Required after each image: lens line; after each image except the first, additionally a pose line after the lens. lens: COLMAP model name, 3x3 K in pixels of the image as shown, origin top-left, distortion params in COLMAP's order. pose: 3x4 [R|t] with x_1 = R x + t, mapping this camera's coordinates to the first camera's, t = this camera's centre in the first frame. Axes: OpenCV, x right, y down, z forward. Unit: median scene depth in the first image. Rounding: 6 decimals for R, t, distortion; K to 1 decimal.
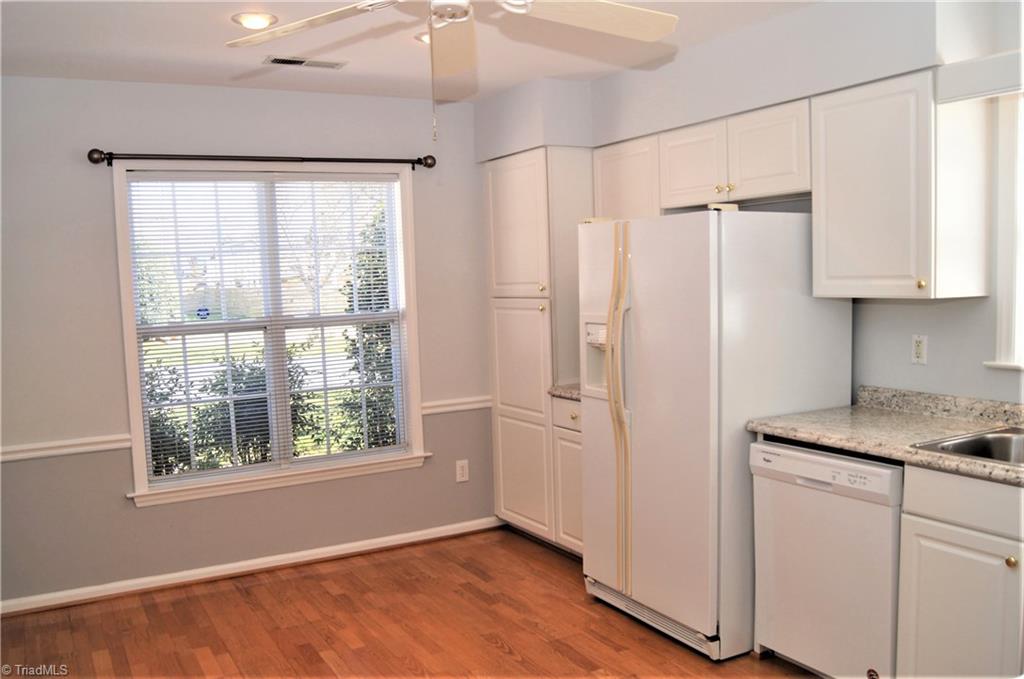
lens RADIAL K [[795.7, 0, 518.1], [0, 795.7, 355.1], [0, 0, 1]] dist [-0.079970, 0.003941]
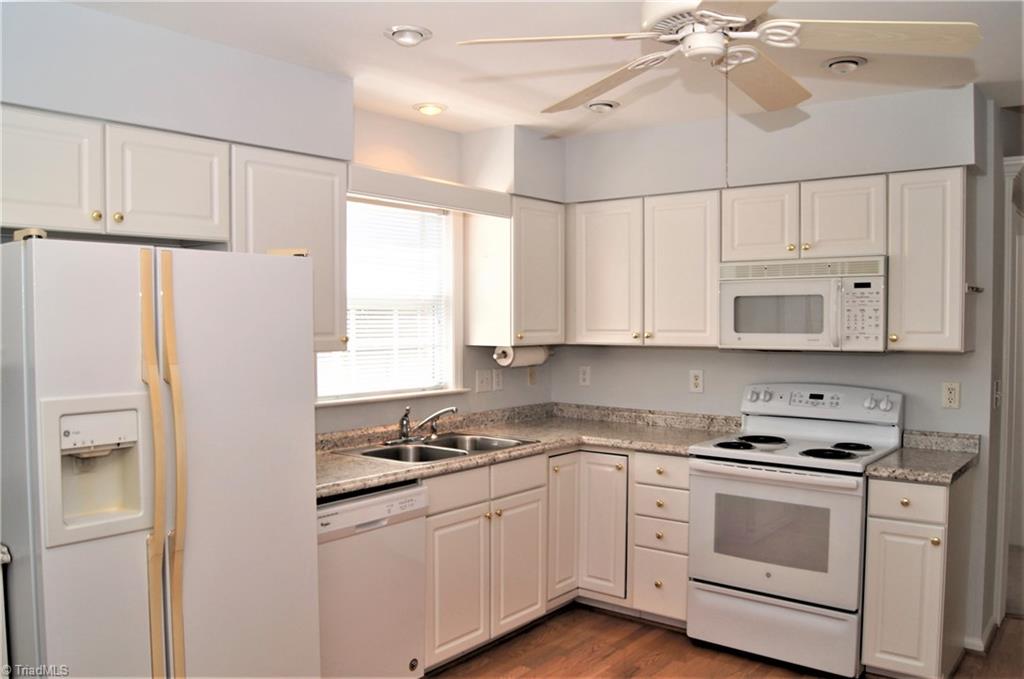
lens RADIAL K [[795.7, 0, 518.1], [0, 795.7, 355.1], [0, 0, 1]] dist [-0.079970, 0.003941]
pose [[-0.319221, -0.007873, 0.947647, -0.739798], [0.111488, 0.992710, 0.045803, -0.098120], [-0.941099, 0.120273, -0.316016, 1.177540]]
